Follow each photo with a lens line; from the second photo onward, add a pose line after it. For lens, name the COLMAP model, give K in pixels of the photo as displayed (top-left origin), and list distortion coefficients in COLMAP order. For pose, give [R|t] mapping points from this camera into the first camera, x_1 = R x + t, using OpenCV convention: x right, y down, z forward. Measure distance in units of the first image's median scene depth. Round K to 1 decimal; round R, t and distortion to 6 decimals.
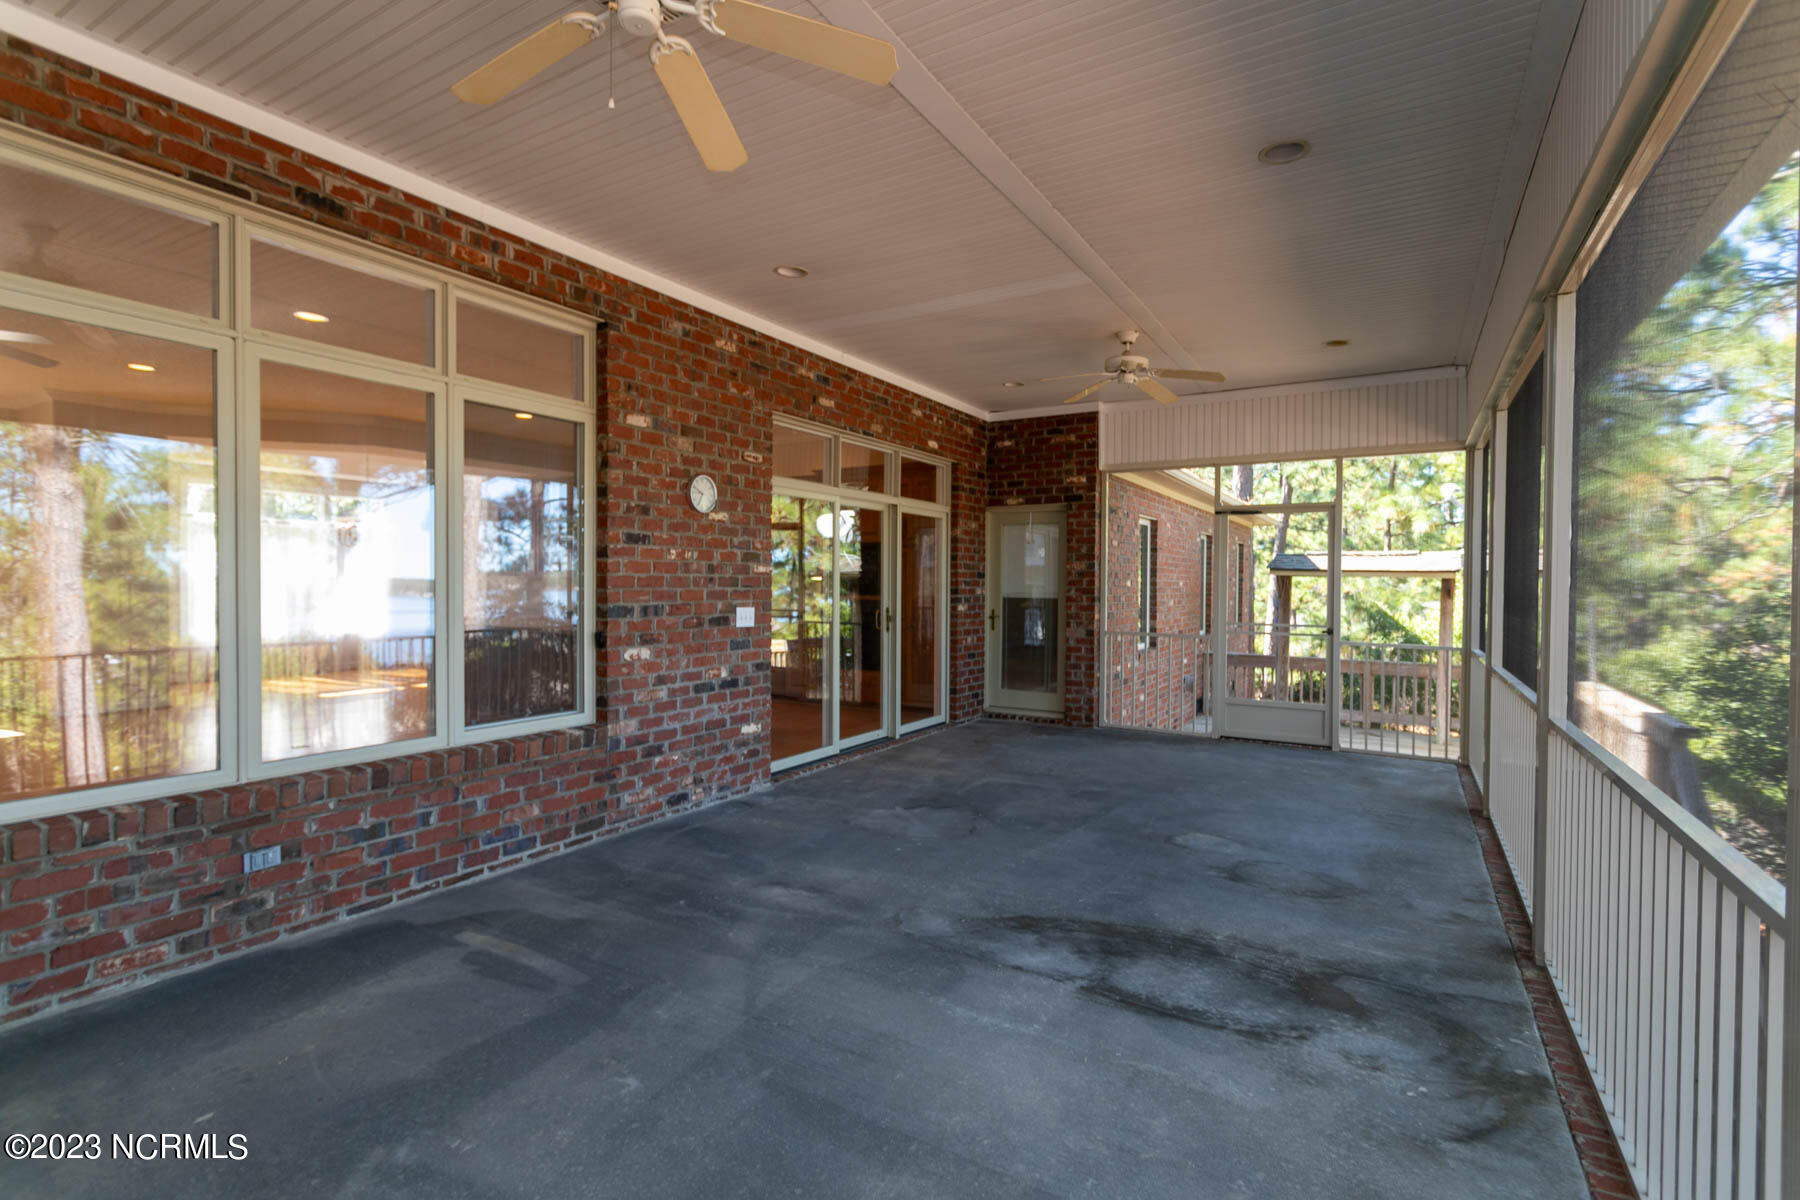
lens RADIAL K [[848.4, 0, 901.2], [0, 848.4, 593.5], [0, 0, 1]] dist [0.000332, 0.001291]
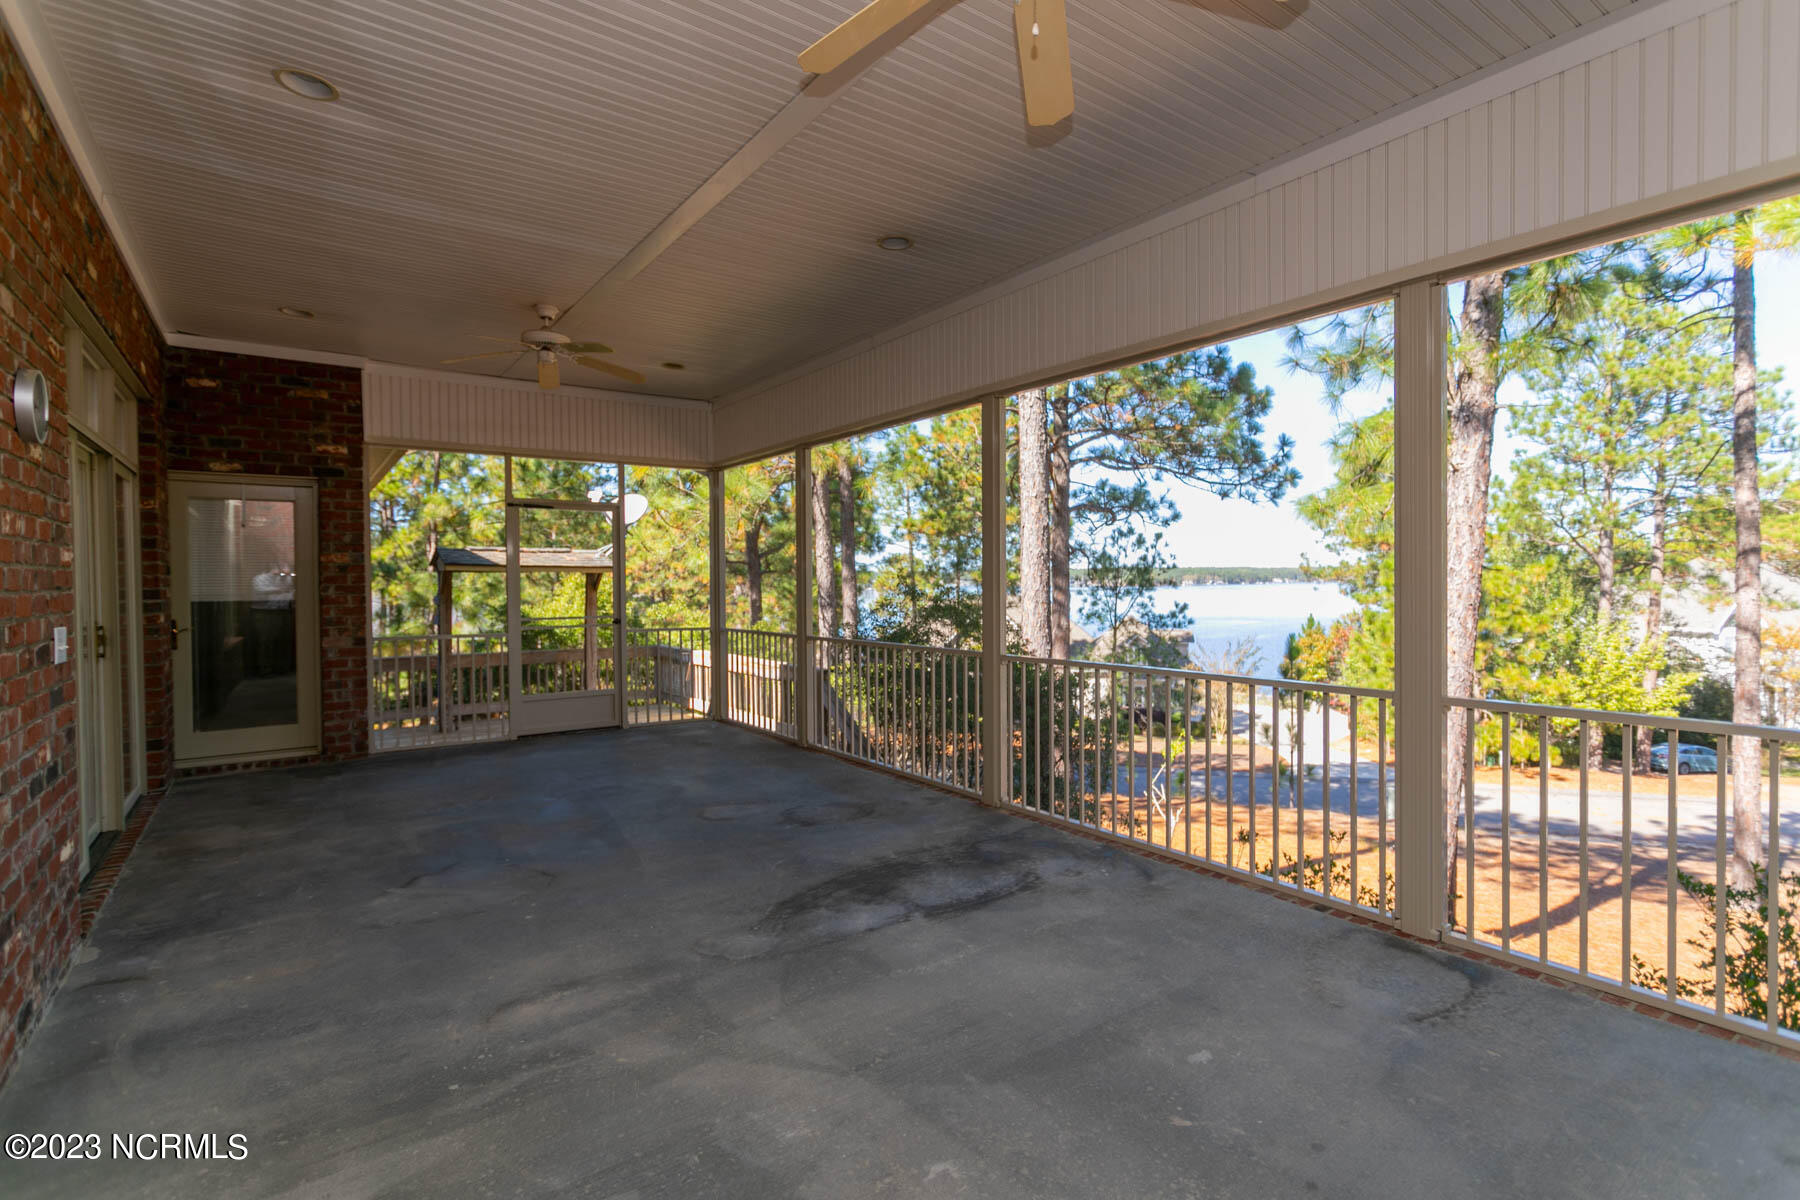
lens RADIAL K [[848.4, 0, 903.1], [0, 848.4, 595.6], [0, 0, 1]] dist [0.000332, 0.001291]
pose [[0.395517, -0.027116, 0.918058, -0.682355], [0.021974, 0.999557, 0.020056, -0.003961], [-0.918196, 0.012241, 0.395938, 0.436781]]
